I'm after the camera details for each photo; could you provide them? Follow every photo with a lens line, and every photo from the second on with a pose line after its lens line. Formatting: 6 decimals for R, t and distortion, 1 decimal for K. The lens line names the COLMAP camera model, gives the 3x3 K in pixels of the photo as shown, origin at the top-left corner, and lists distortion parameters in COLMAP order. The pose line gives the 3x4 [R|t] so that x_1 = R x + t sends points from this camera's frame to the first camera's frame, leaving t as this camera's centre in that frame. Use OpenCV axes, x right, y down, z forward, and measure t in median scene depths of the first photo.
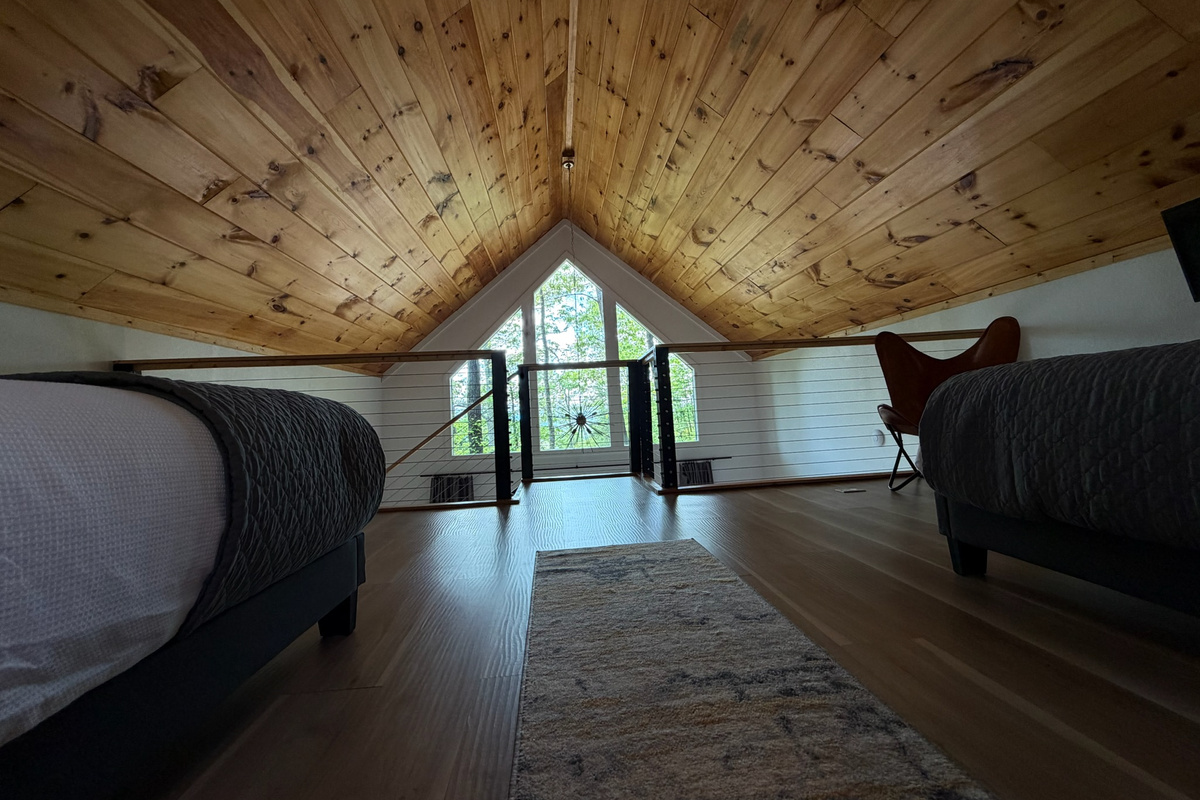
lens RADIAL K [[474.3, 0, 602.6], [0, 474.3, 371.0], [0, 0, 1]] dist [-0.001233, -0.000646]
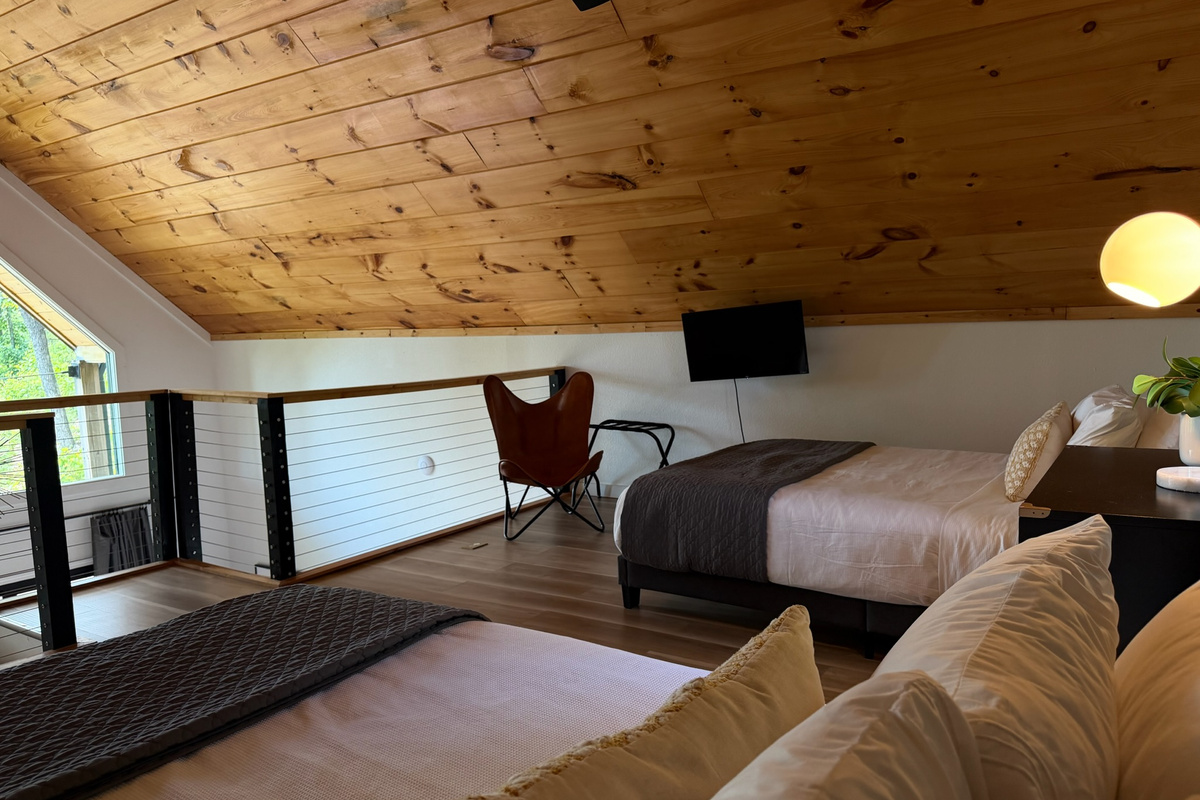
lens RADIAL K [[811.7, 0, 600.0], [0, 811.7, 400.0], [0, 0, 1]] dist [0.003401, 0.000400]
pose [[0.608310, -0.030835, 0.793101, -0.563457], [-0.073126, 0.992818, 0.094688, -0.198393], [-0.790324, -0.115596, 0.601686, -0.172915]]
